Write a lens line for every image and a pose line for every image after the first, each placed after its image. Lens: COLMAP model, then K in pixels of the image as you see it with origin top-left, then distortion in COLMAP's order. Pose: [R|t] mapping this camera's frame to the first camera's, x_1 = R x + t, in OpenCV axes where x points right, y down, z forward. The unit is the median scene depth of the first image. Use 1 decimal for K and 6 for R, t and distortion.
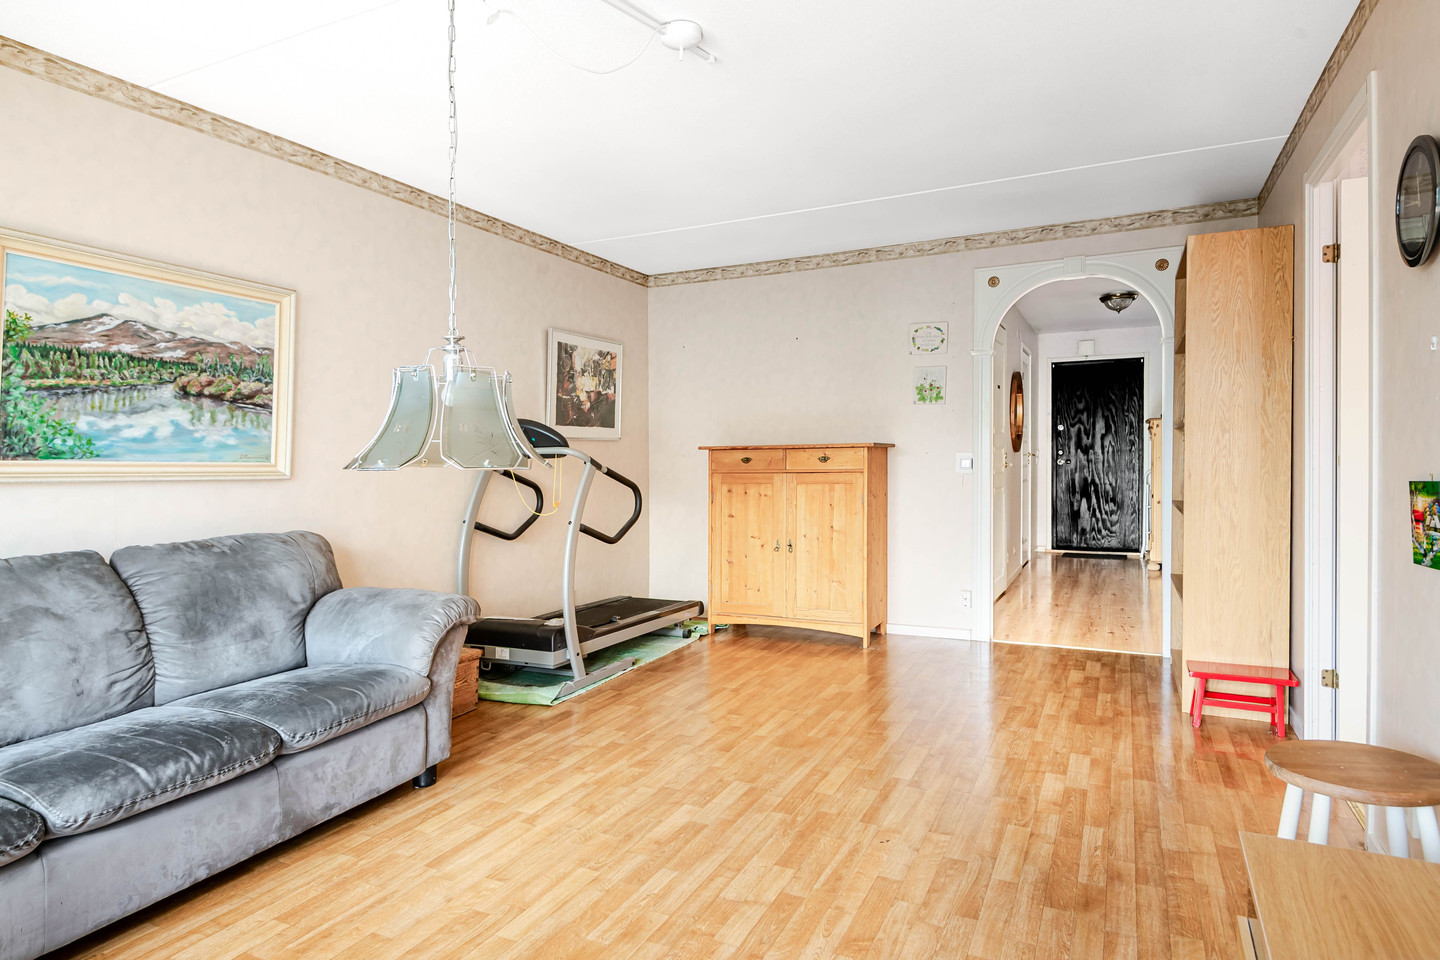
lens RADIAL K [[801.8, 0, 719.3], [0, 801.8, 473.4], [0, 0, 1]] dist [0.006733, -0.007271]
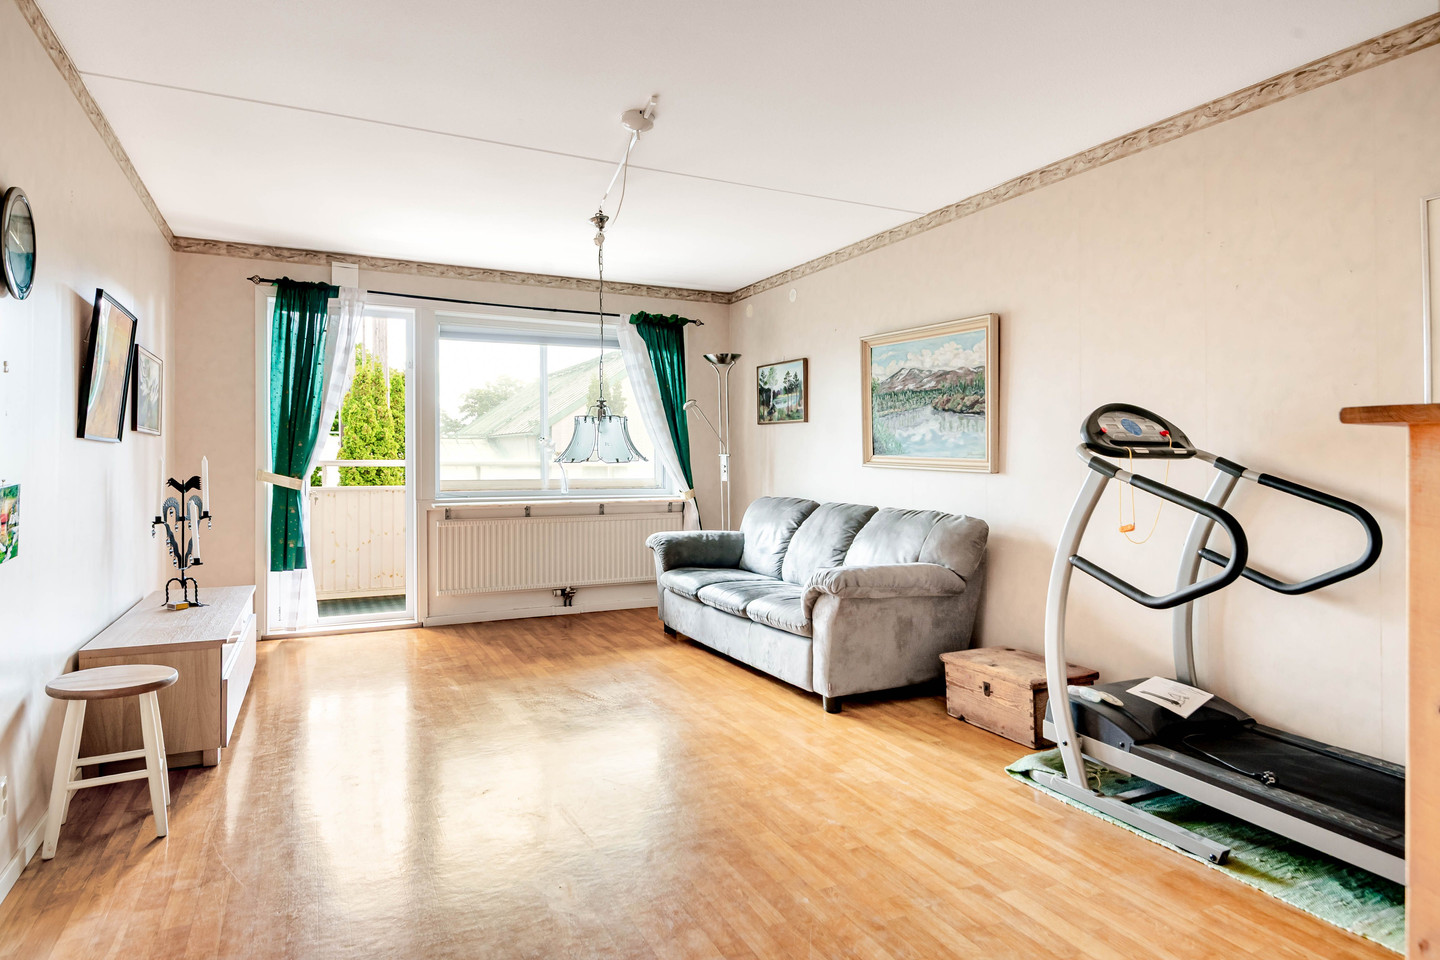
lens RADIAL K [[801.8, 0, 734.5], [0, 801.8, 441.6], [0, 0, 1]] dist [0.006733, -0.007271]
pose [[-0.583698, -0.026082, -0.811552, 0.704283], [-0.033361, 0.999410, -0.008124, -0.017798], [0.811285, 0.022332, -0.584224, 1.500863]]
